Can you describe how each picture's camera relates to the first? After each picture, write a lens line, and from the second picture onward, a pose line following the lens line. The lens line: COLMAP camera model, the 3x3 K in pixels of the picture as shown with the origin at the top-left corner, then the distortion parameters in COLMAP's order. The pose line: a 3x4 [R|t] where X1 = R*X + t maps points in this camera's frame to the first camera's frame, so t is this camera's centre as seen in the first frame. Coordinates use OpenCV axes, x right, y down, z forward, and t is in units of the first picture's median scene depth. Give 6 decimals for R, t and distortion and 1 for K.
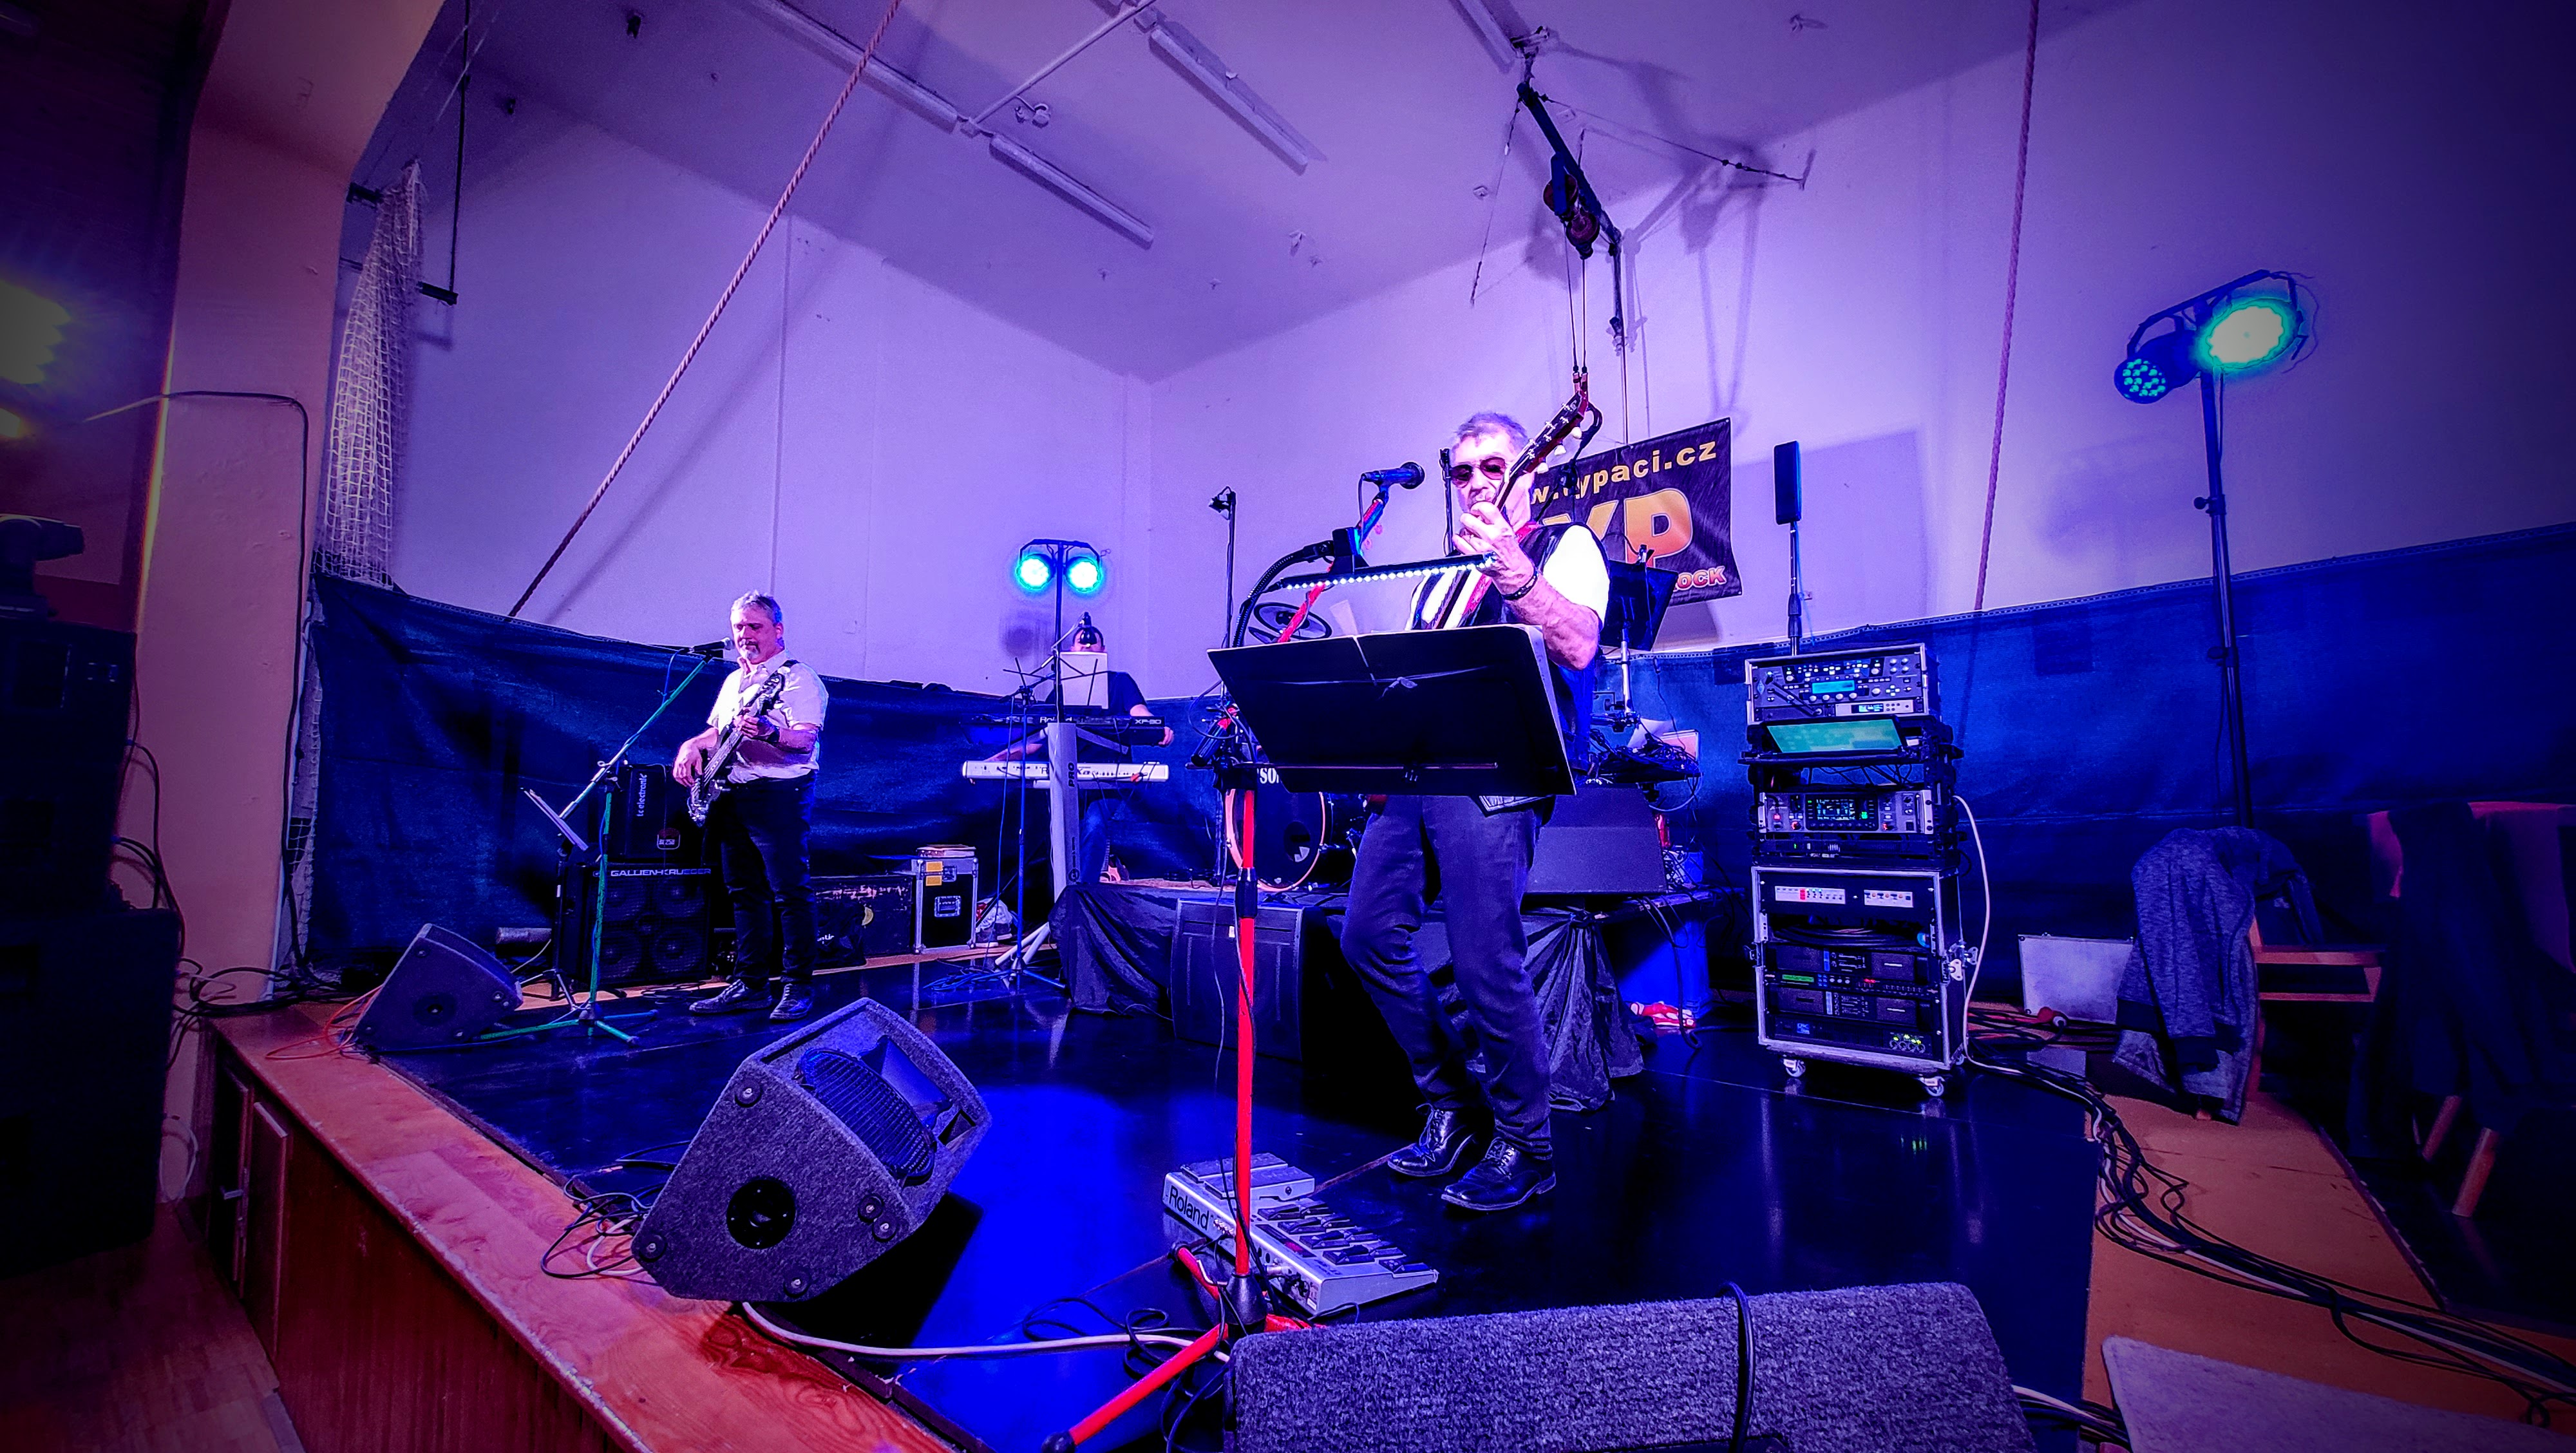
lens RADIAL K [[1013.4, 0, 1288.0], [0, 1013.4, 726.5], [0, 0, 1]] dist [0.000792, 0.000191]
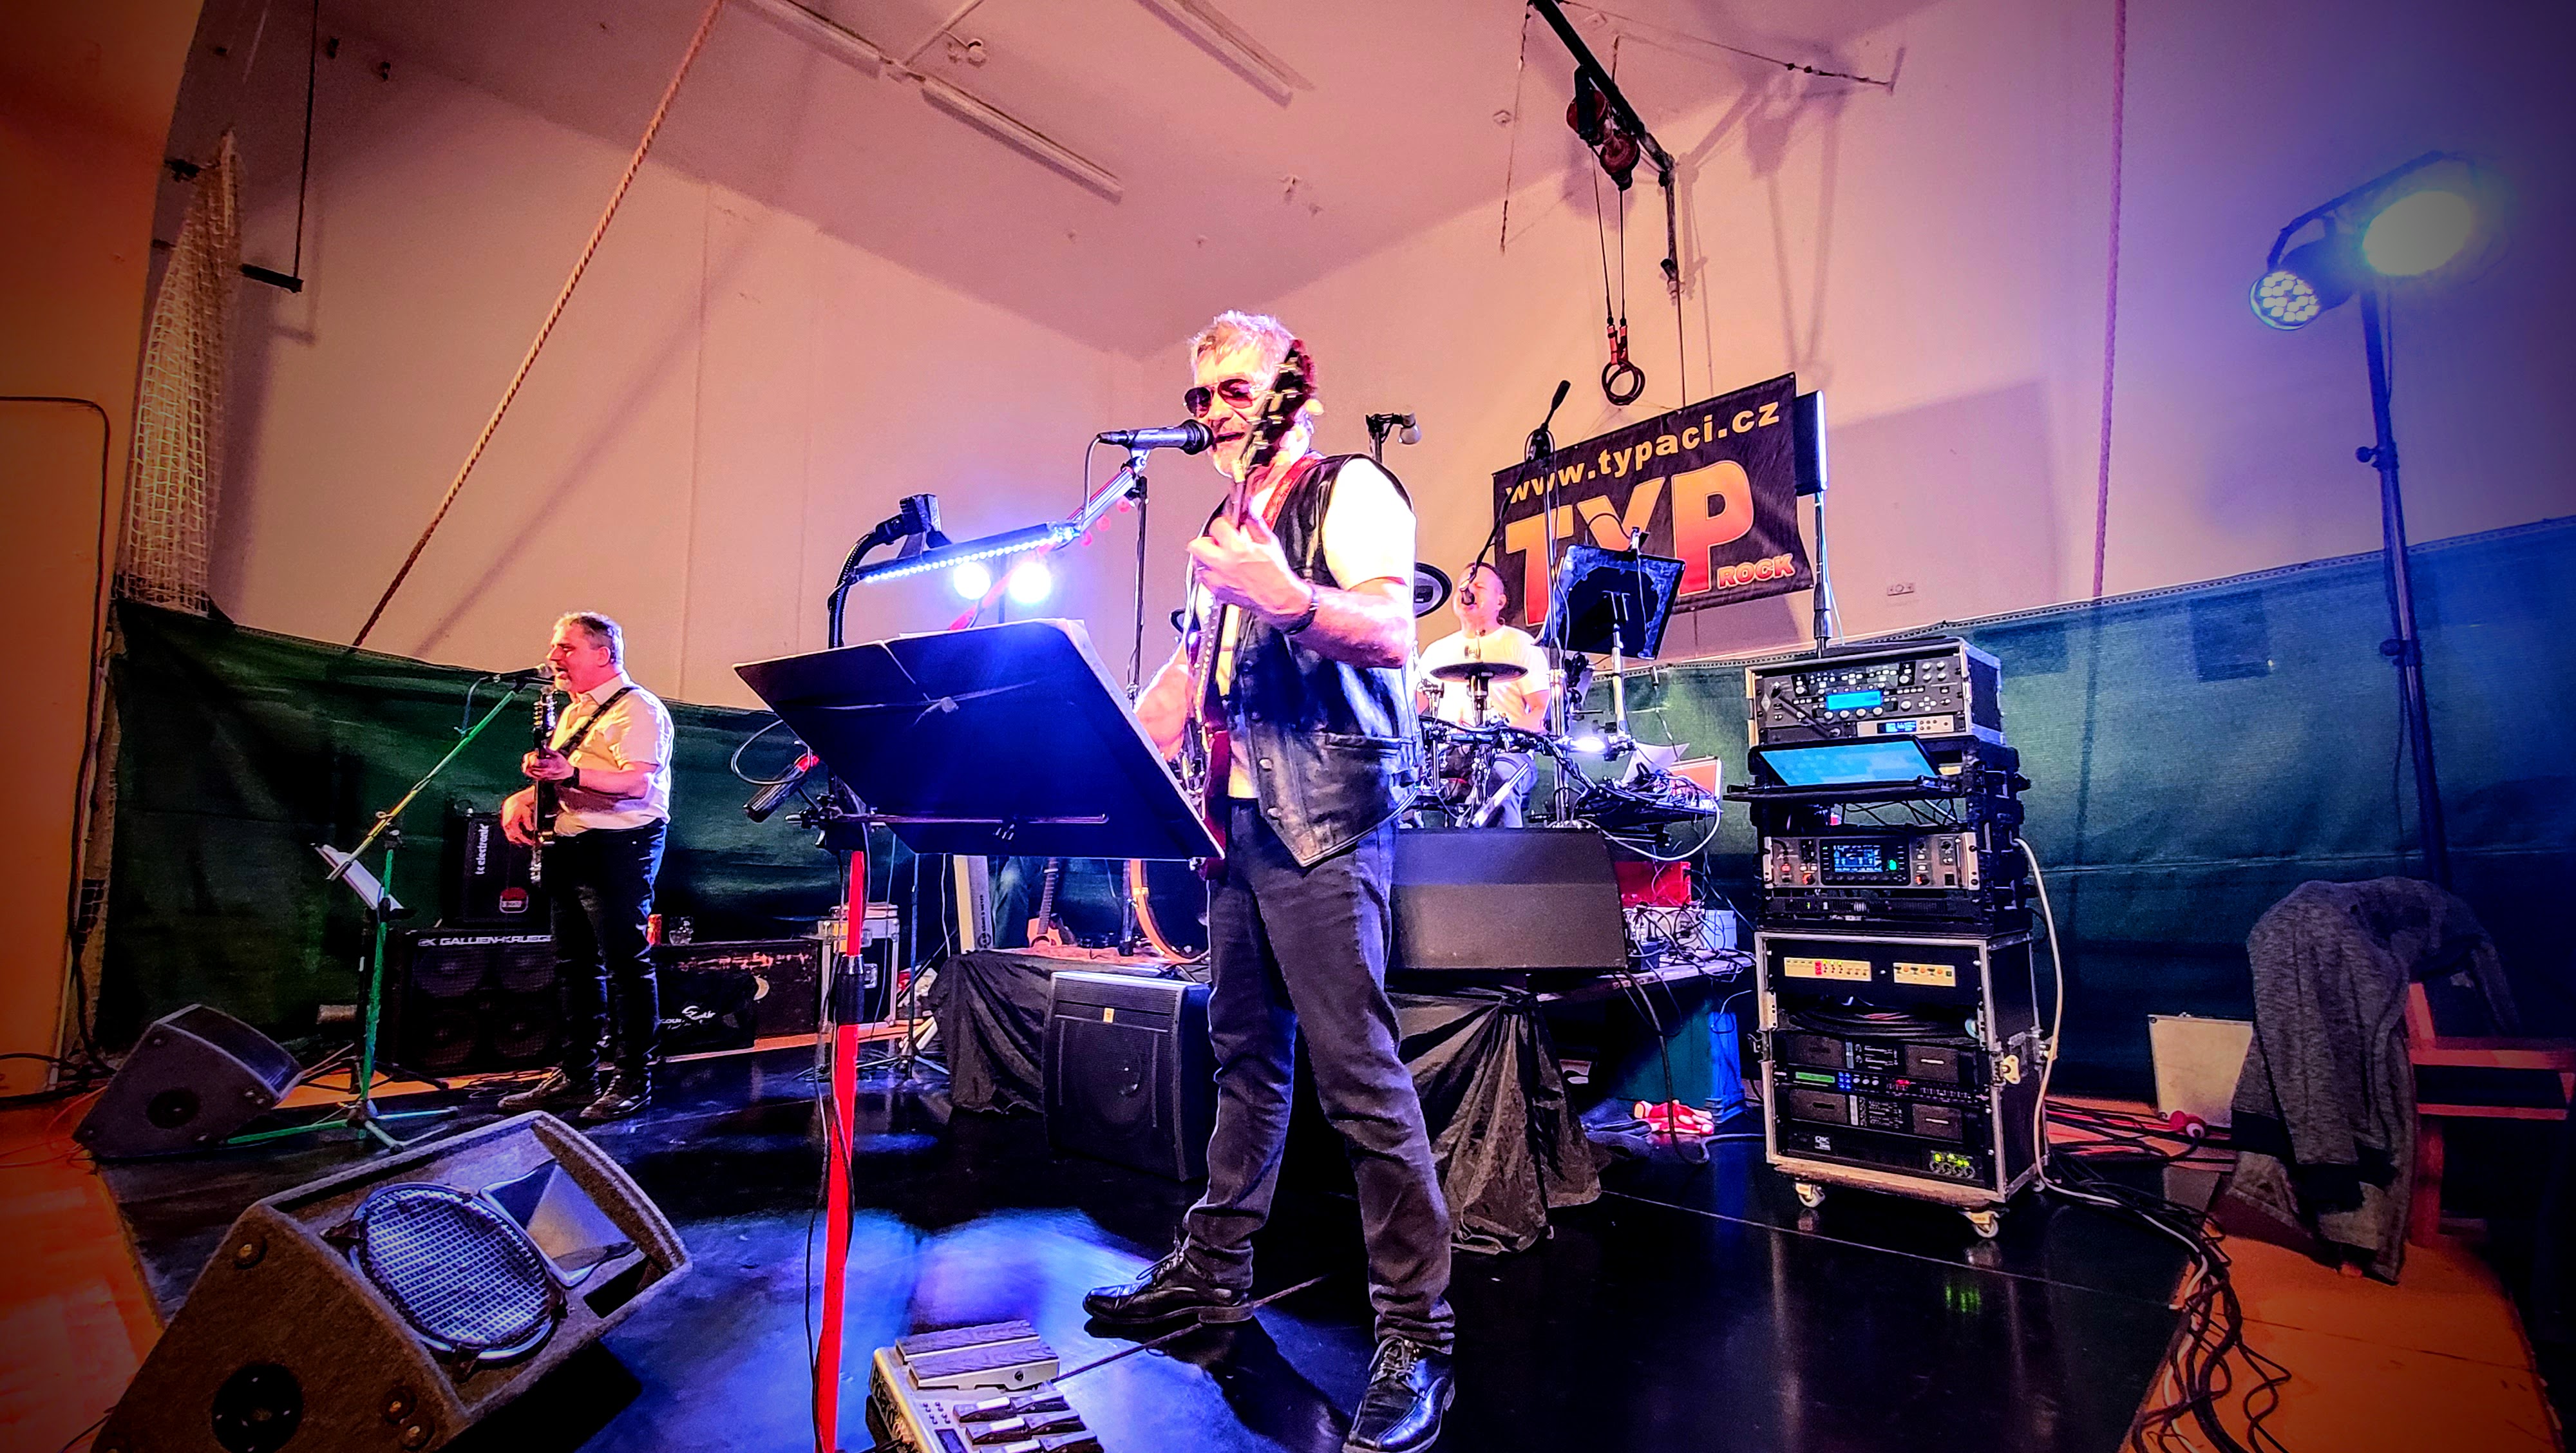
lens RADIAL K [[1176.3, 0, 1288.0], [0, 1176.3, 726.5], [0, 0, 1]] dist [0.002749, -0.000613]
pose [[0.998040, -0.015308, -0.060675, 0.122996], [0.013748, 0.999566, -0.026047, -0.000916], [0.061047, 0.025162, 0.997818, 0.055801]]
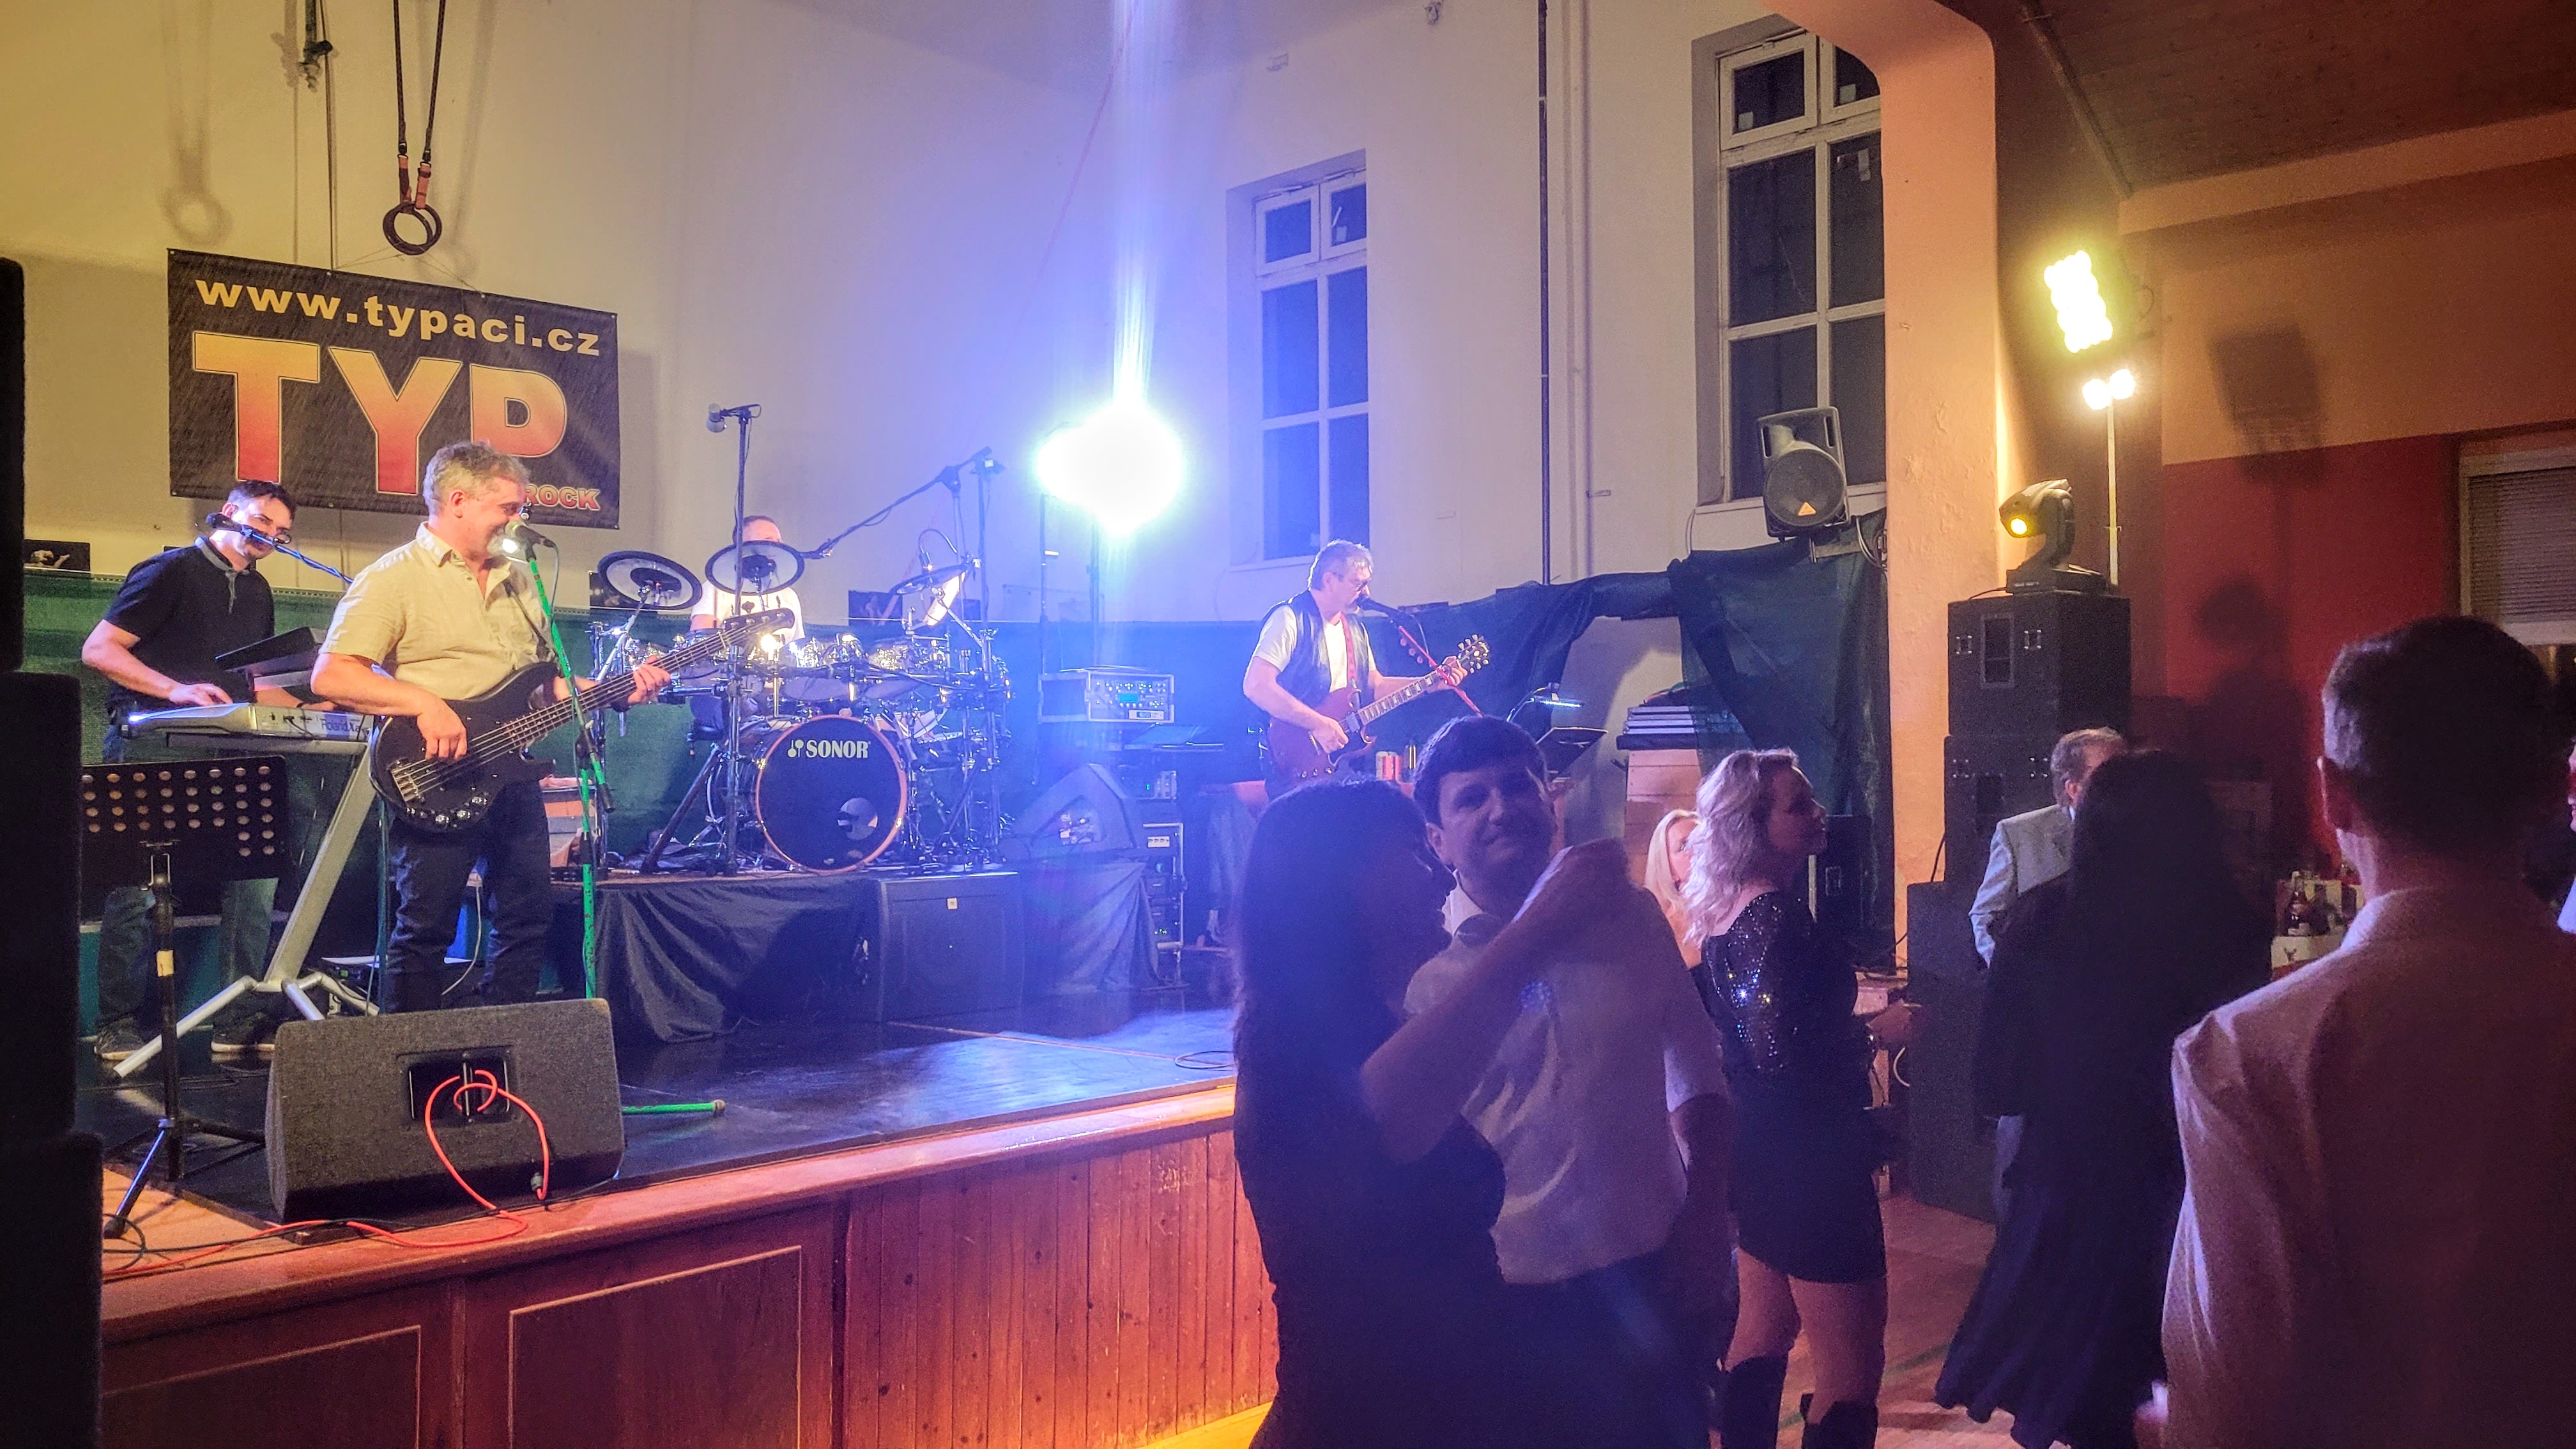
lens RADIAL K [[1950.2, 0, 1288.0], [0, 1950.2, 724.5], [0, 0, 1]] dist [0.061901, 0.000614]
pose [[0.098613, 0.023063, 0.994859, -1.678048], [-0.085106, 0.996264, -0.014659, 0.015155], [-0.991480, -0.083223, 0.100207, 0.385948]]
